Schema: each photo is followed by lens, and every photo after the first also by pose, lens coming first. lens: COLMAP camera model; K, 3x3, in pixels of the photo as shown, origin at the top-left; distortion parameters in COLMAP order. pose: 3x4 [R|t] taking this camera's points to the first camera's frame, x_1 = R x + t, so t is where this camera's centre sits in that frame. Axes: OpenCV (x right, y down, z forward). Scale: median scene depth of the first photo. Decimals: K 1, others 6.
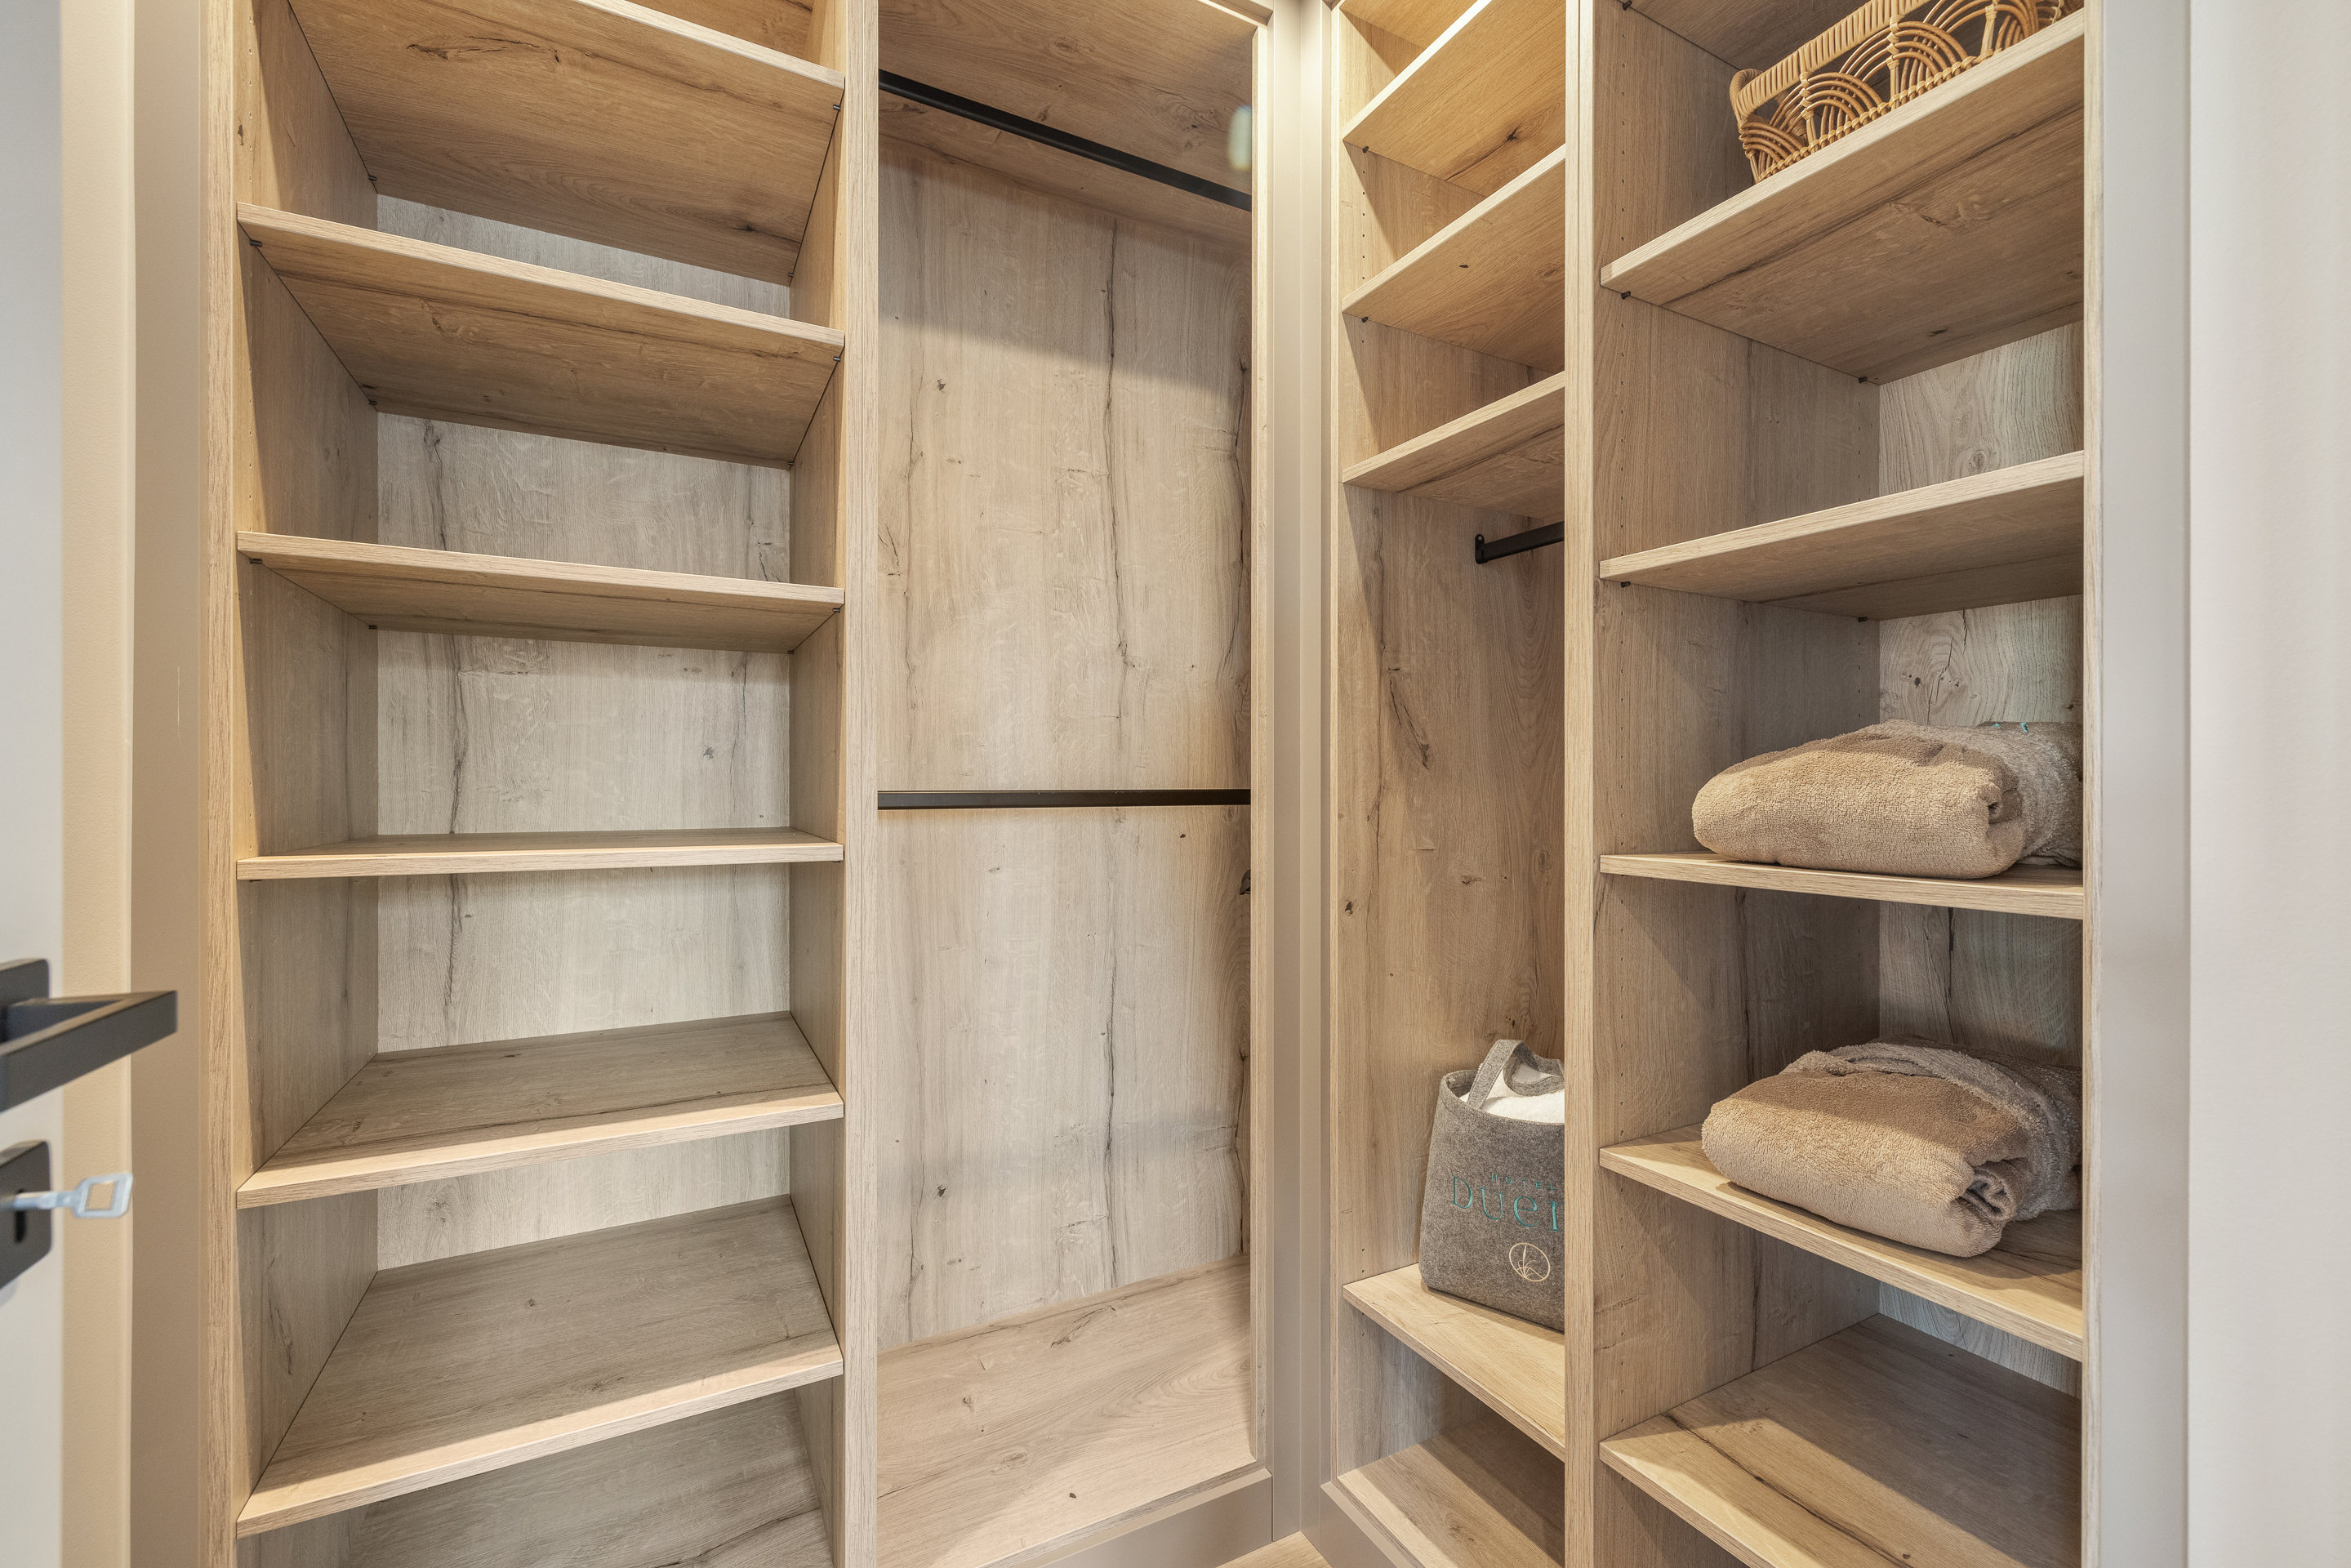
lens RADIAL K [[977.6, 0, 1175.5], [0, 977.6, 784.0], [0, 0, 1]] dist [-0.008539, -0.000155]
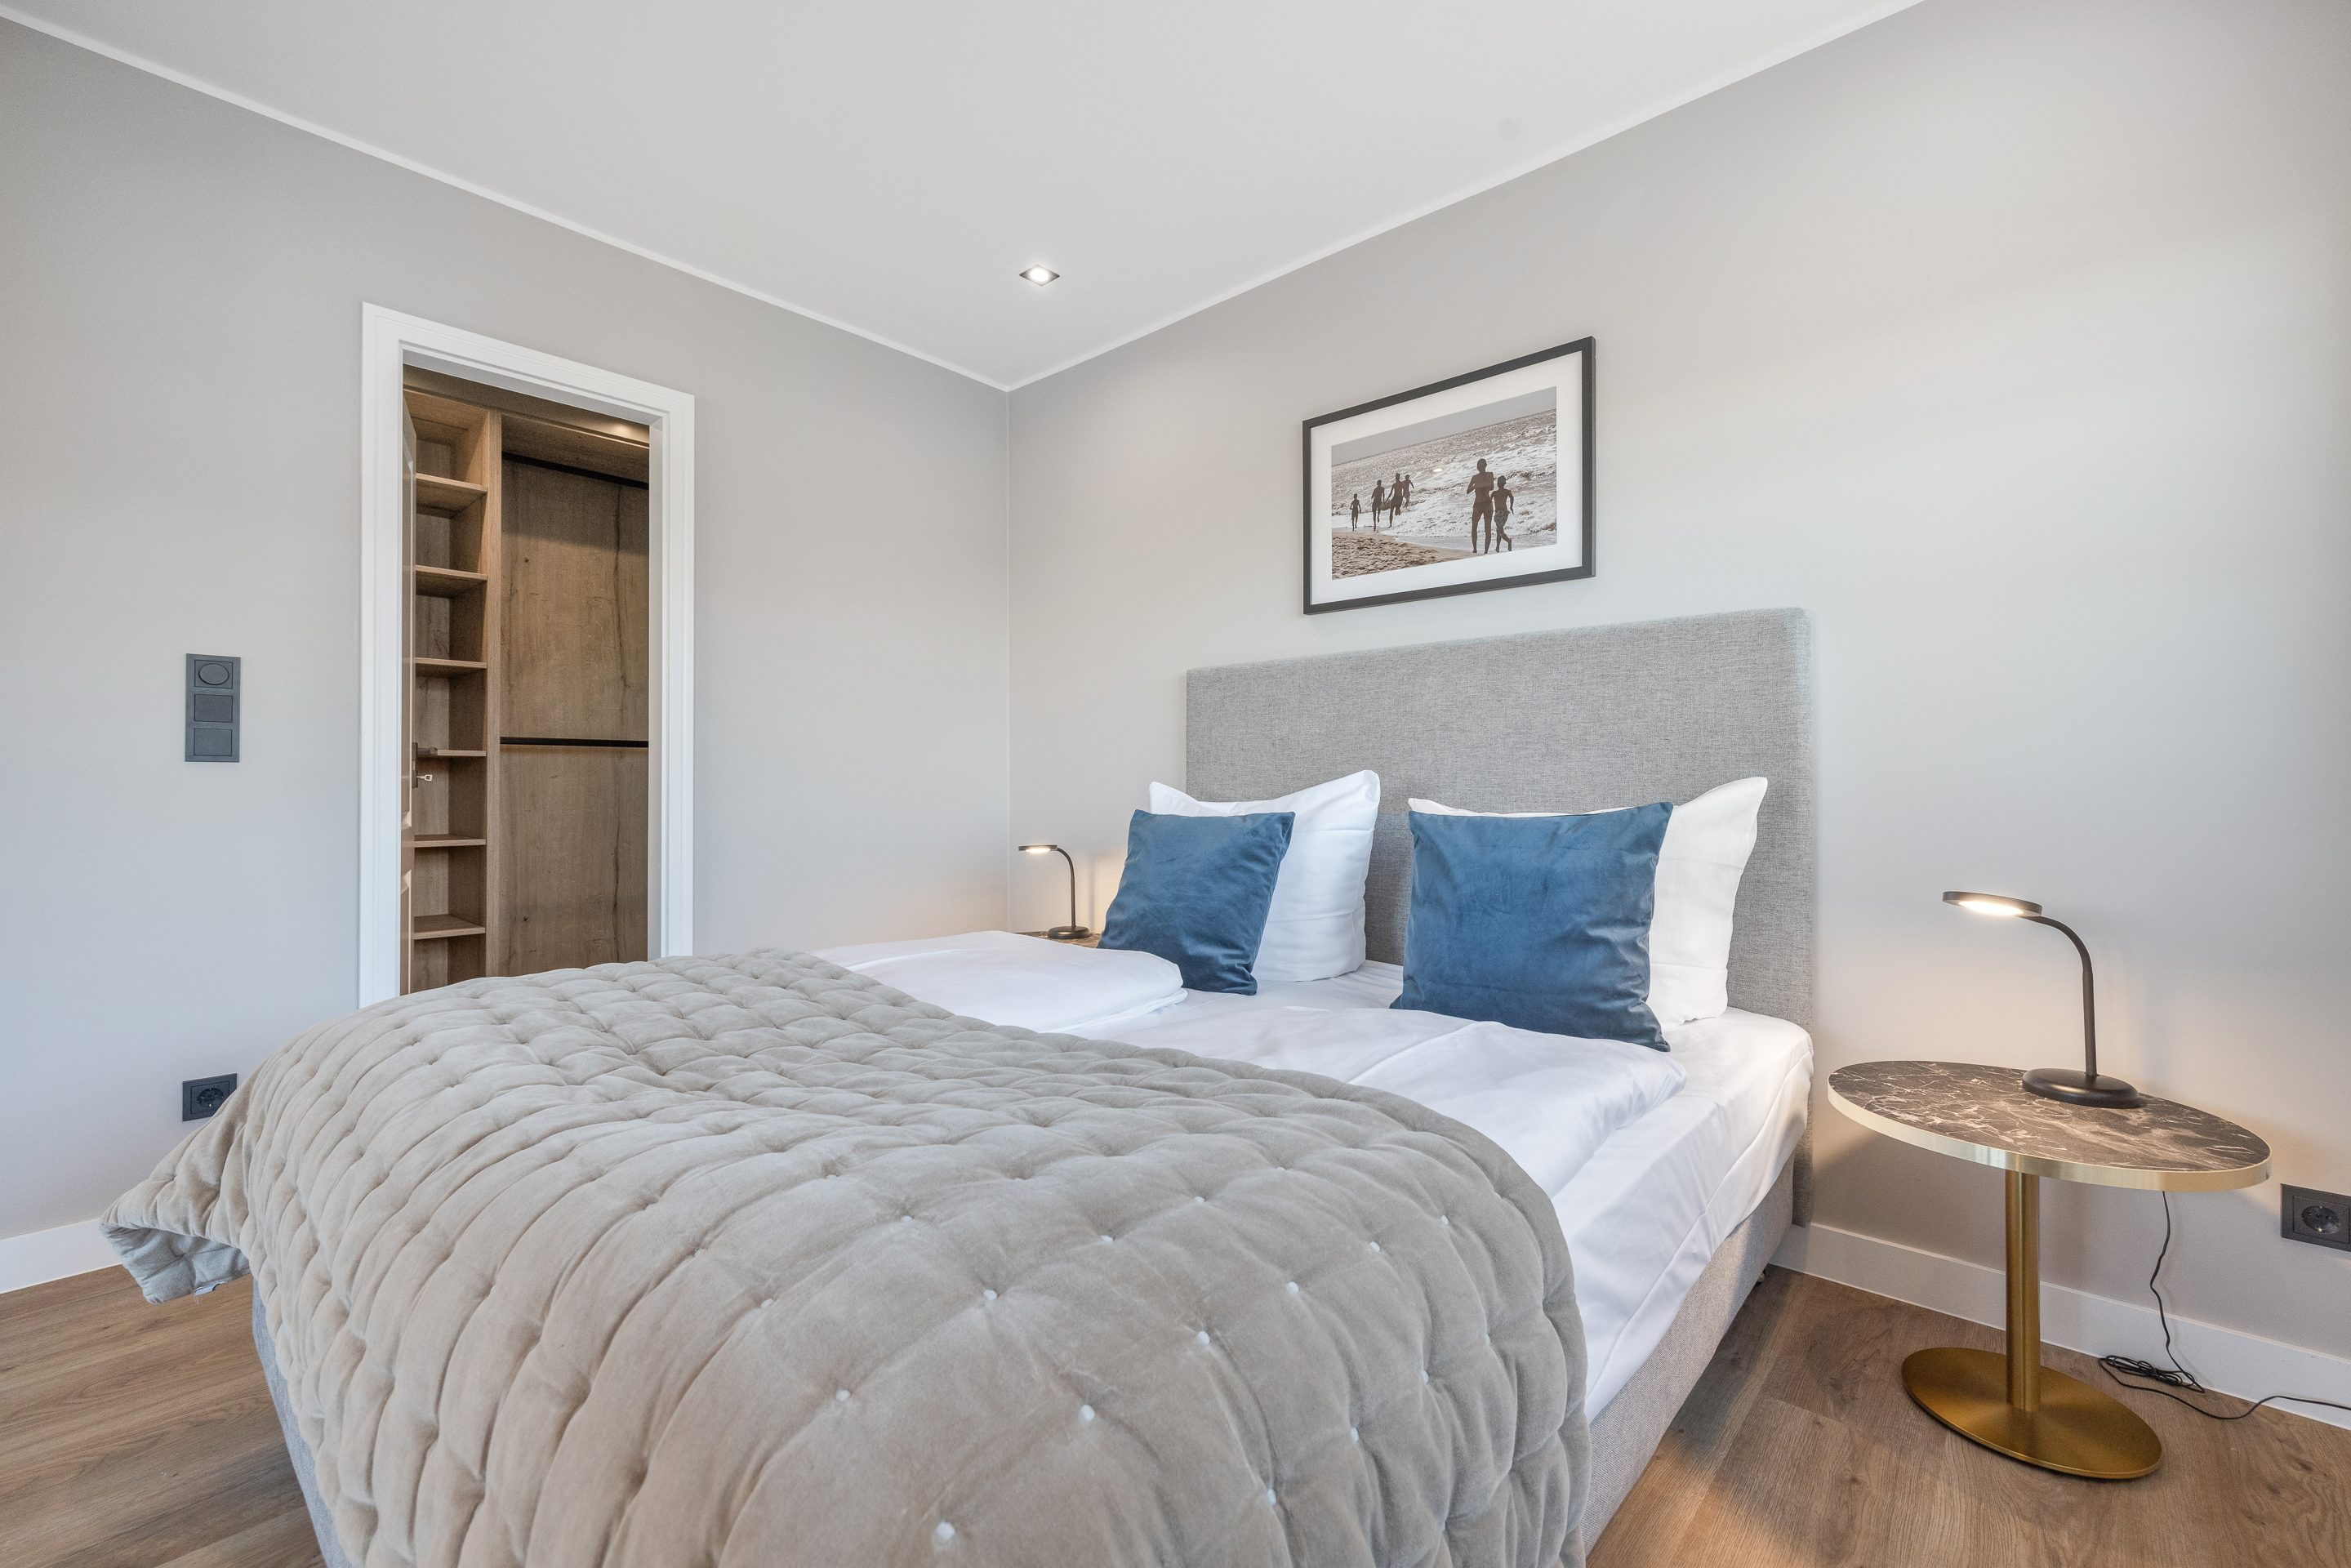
lens RADIAL K [[994.2, 0, 1188.6], [0, 994.2, 772.2], [0, 0, 1]] dist [-0.001796, -0.000023]
pose [[0.939279, 0.000568, 0.343153, 0.404543], [0.002627, 0.999957, -0.008846, 0.102506], [-0.343143, 0.009210, 0.939238, -1.658753]]
